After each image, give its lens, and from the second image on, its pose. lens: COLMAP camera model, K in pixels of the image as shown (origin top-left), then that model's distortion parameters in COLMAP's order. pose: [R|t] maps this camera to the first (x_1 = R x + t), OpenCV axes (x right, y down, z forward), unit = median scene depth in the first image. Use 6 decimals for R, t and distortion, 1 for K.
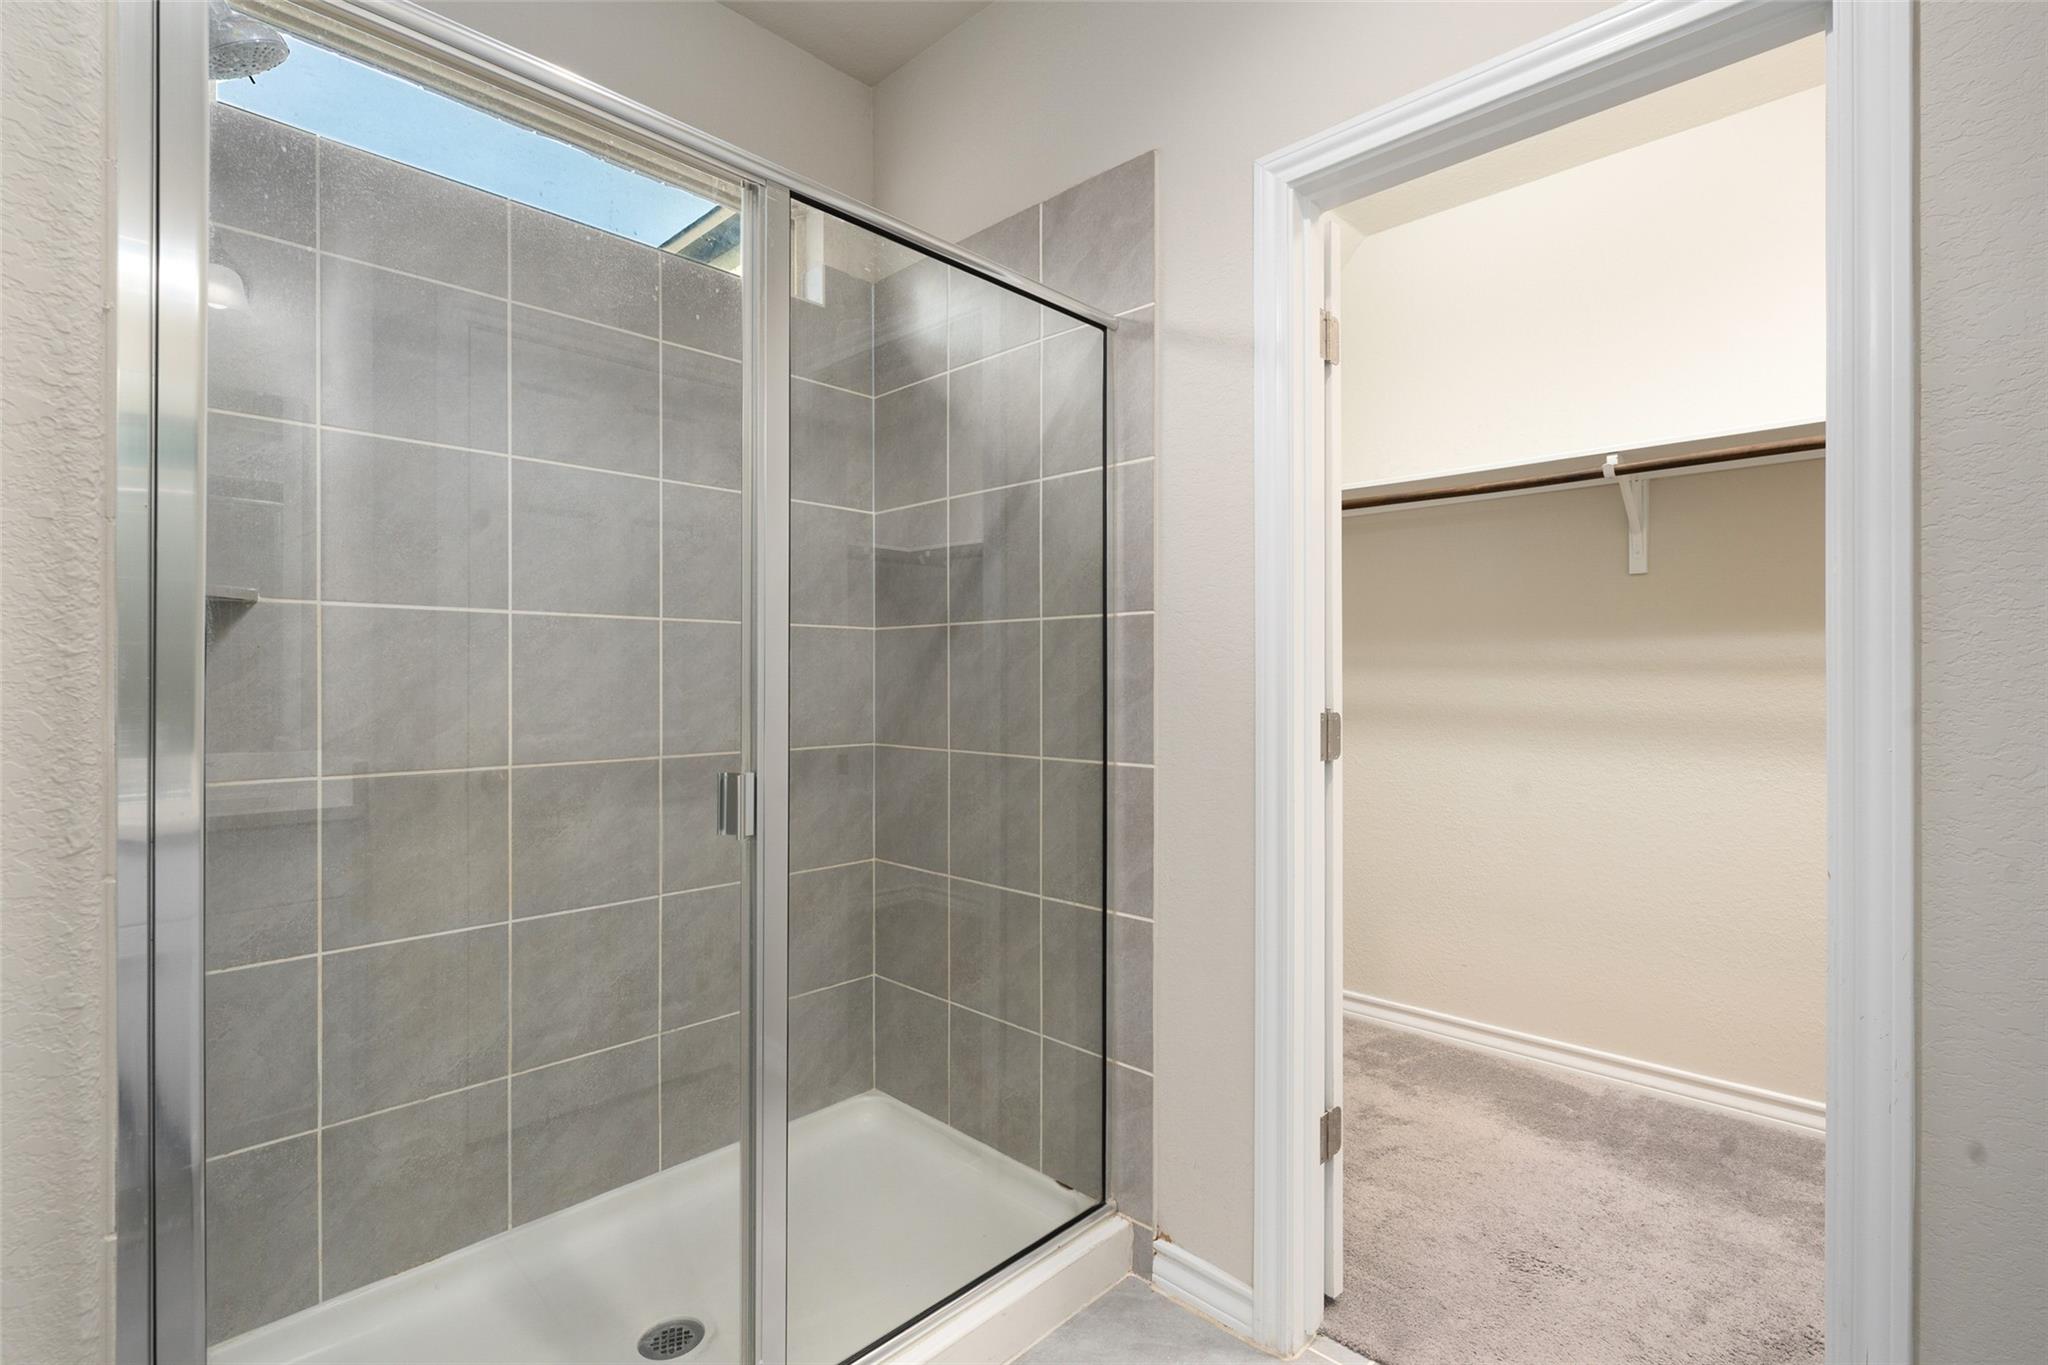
lens RADIAL K [[936.0, 0, 1025.5], [0, 936.0, 679.8], [0, 0, 1]] dist [0.001606, 0.000020]
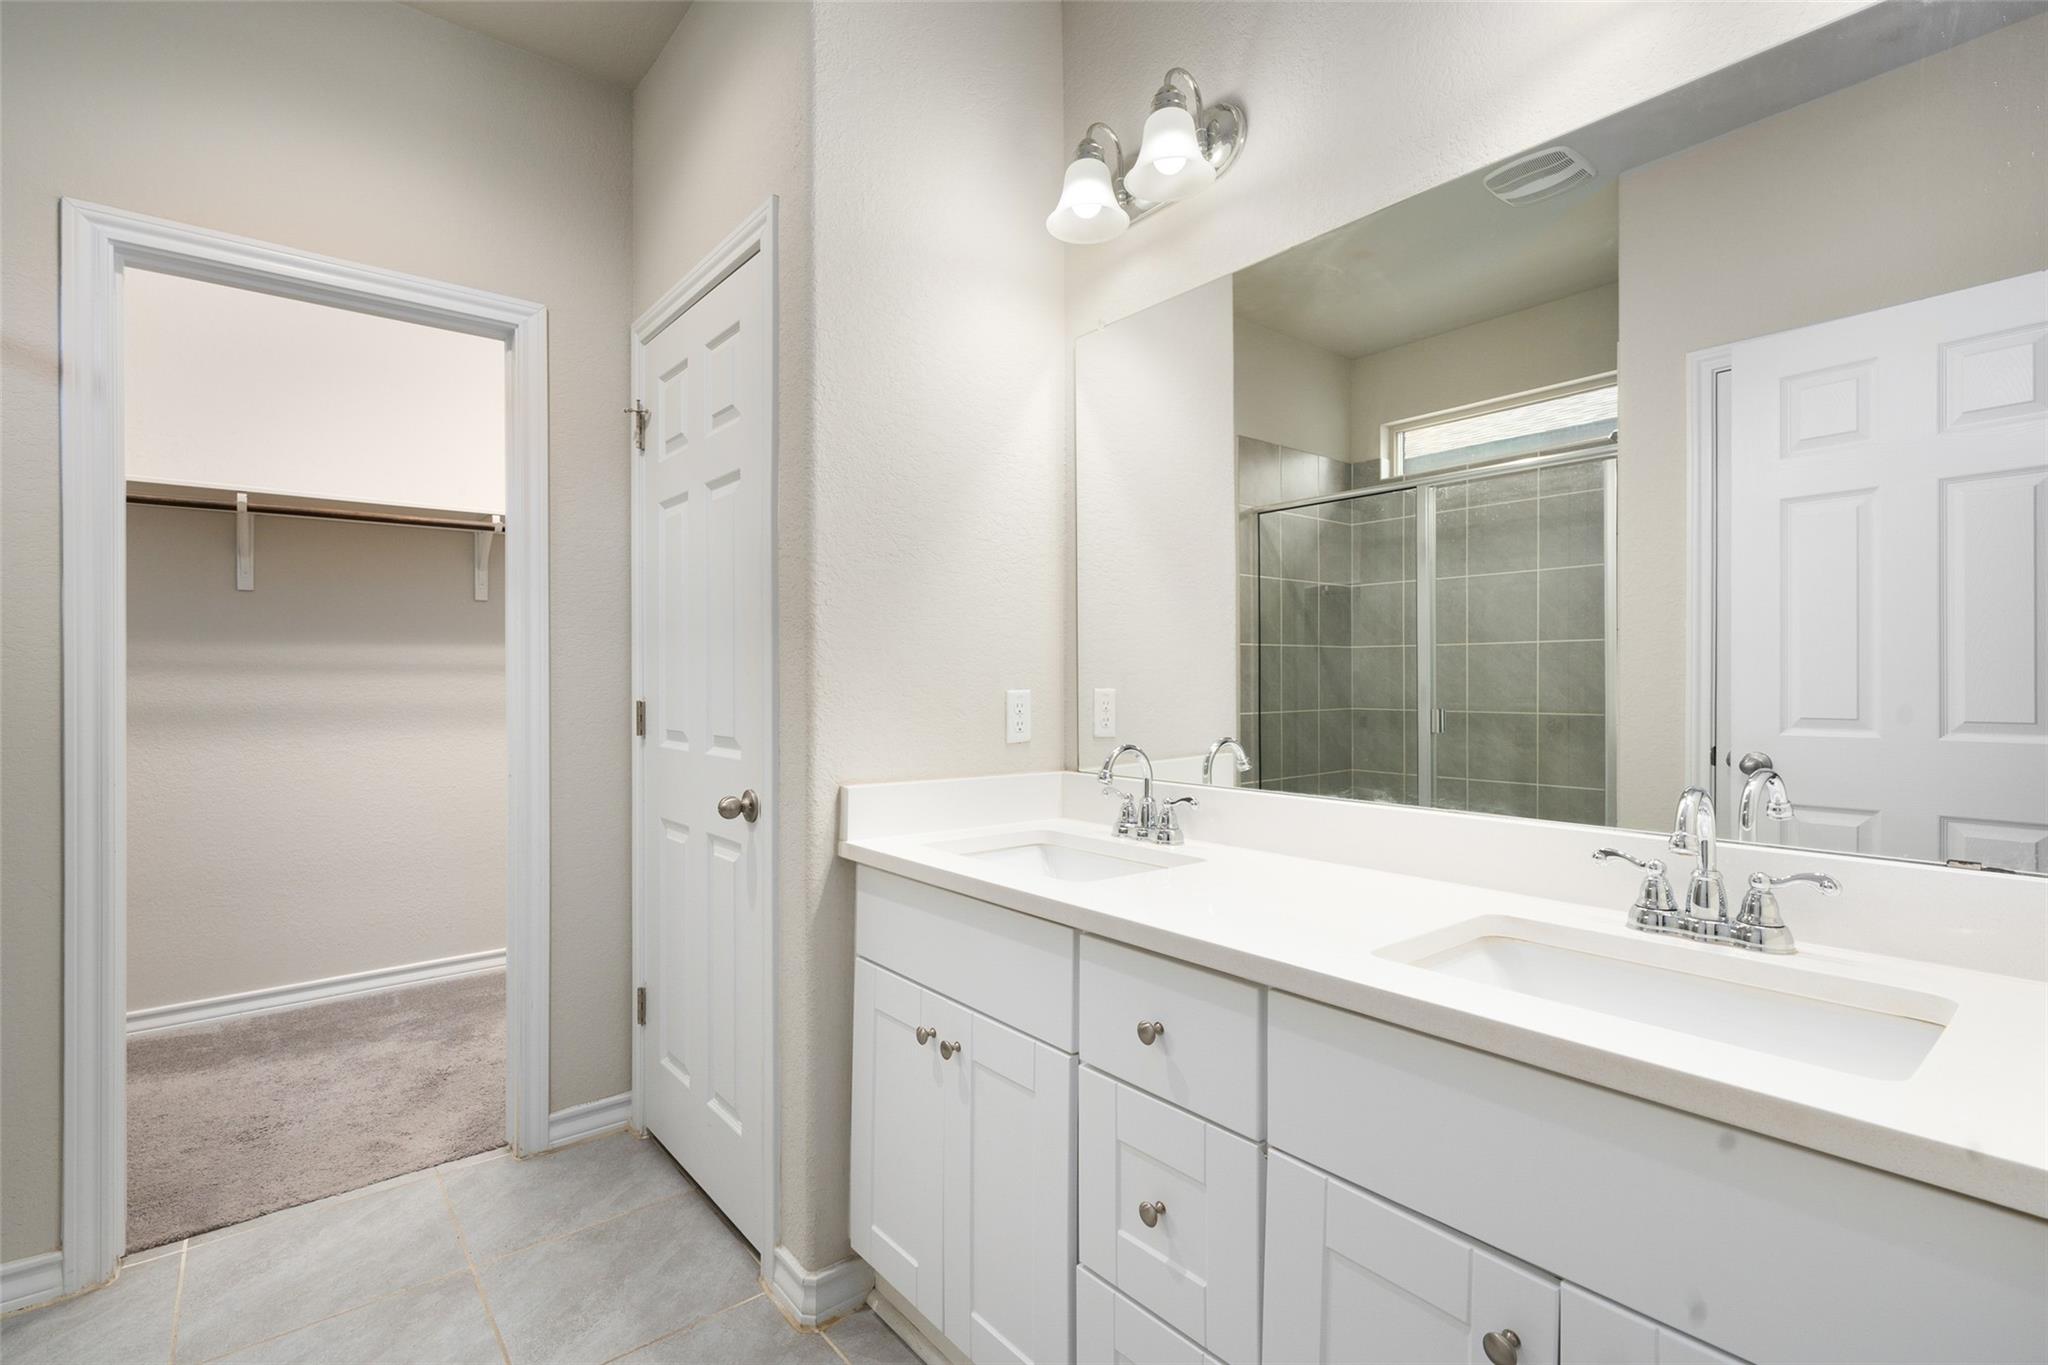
lens RADIAL K [[936.0, 0, 1024.0], [0, 936.0, 680.2], [0, 0, 1]] dist [0.001606, 0.000020]
pose [[0.108765, -0.004819, 0.994056, -0.559804], [-0.000866, 0.999987, 0.004943, -0.005678], [-0.994067, -0.001399, 0.108760, -0.167347]]
